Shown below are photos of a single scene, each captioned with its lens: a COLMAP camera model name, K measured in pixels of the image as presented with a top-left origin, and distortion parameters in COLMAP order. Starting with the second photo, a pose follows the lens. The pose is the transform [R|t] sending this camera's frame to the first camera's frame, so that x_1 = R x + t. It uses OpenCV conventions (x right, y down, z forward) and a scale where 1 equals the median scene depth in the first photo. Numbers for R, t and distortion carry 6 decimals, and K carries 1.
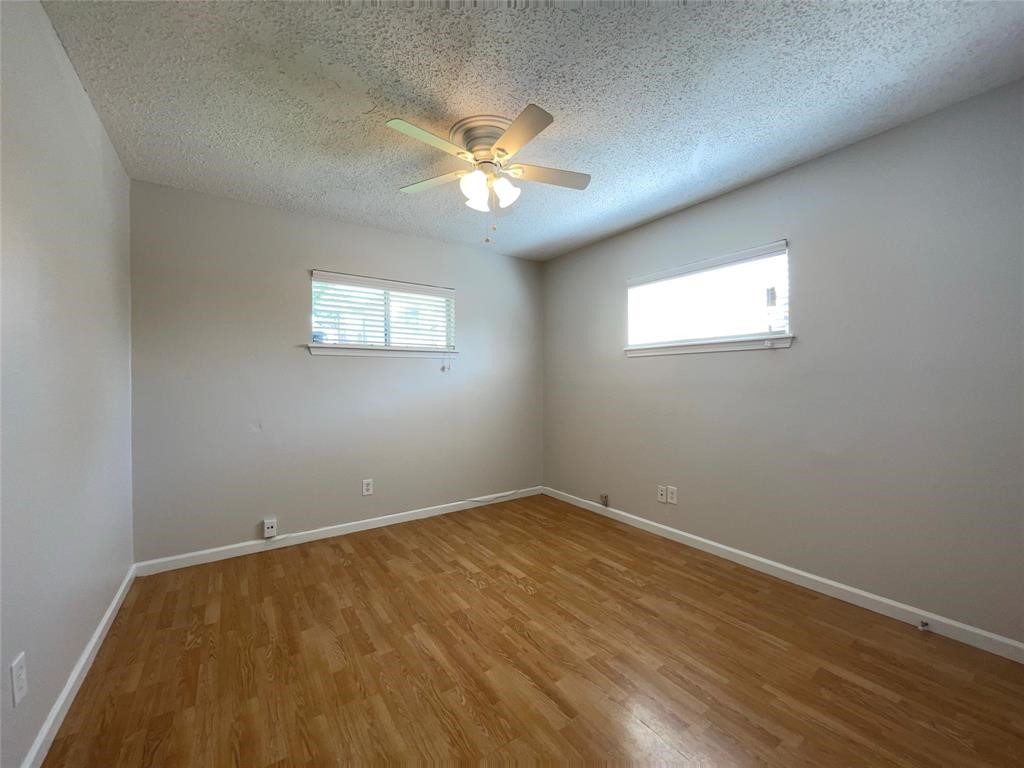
lens RADIAL K [[410.5, 0, 511.2], [0, 410.5, 378.4], [0, 0, 1]] dist [-0.001344, -0.000019]
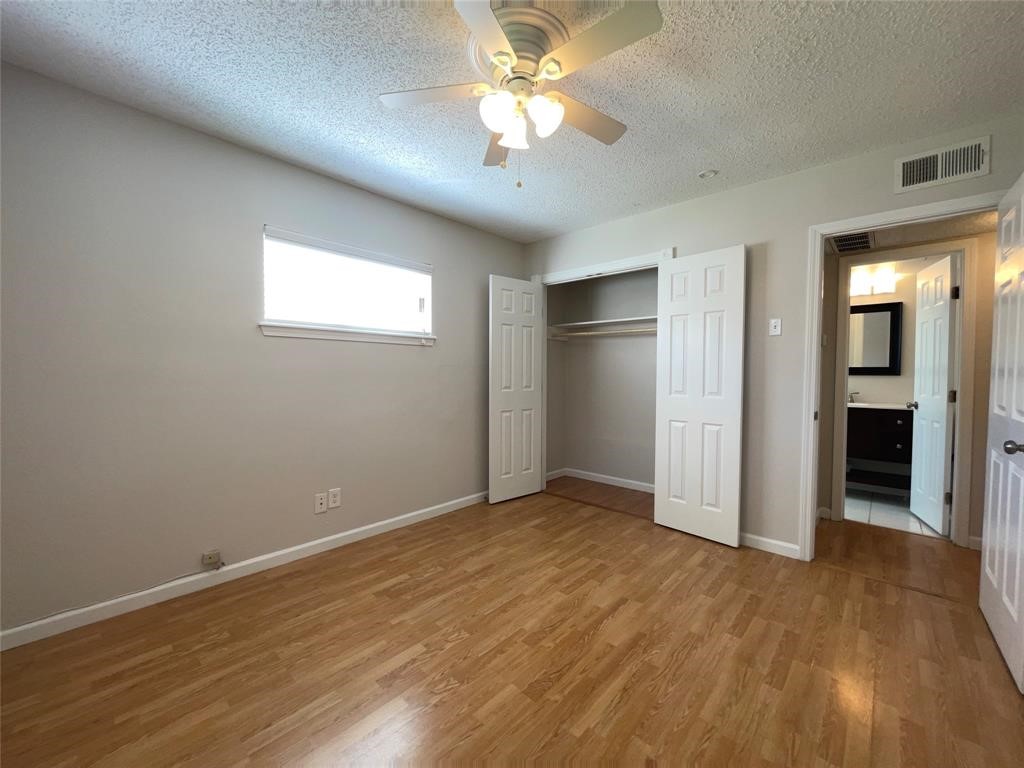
lens RADIAL K [[410.5, 0, 517.1], [0, 410.5, 379.2], [0, 0, 1]] dist [-0.001344, -0.000019]
pose [[-0.229497, -0.017398, 0.973154, -0.708333], [-0.013204, 0.999804, 0.014761, 0.010068], [-0.973220, -0.009462, -0.229682, 1.035899]]
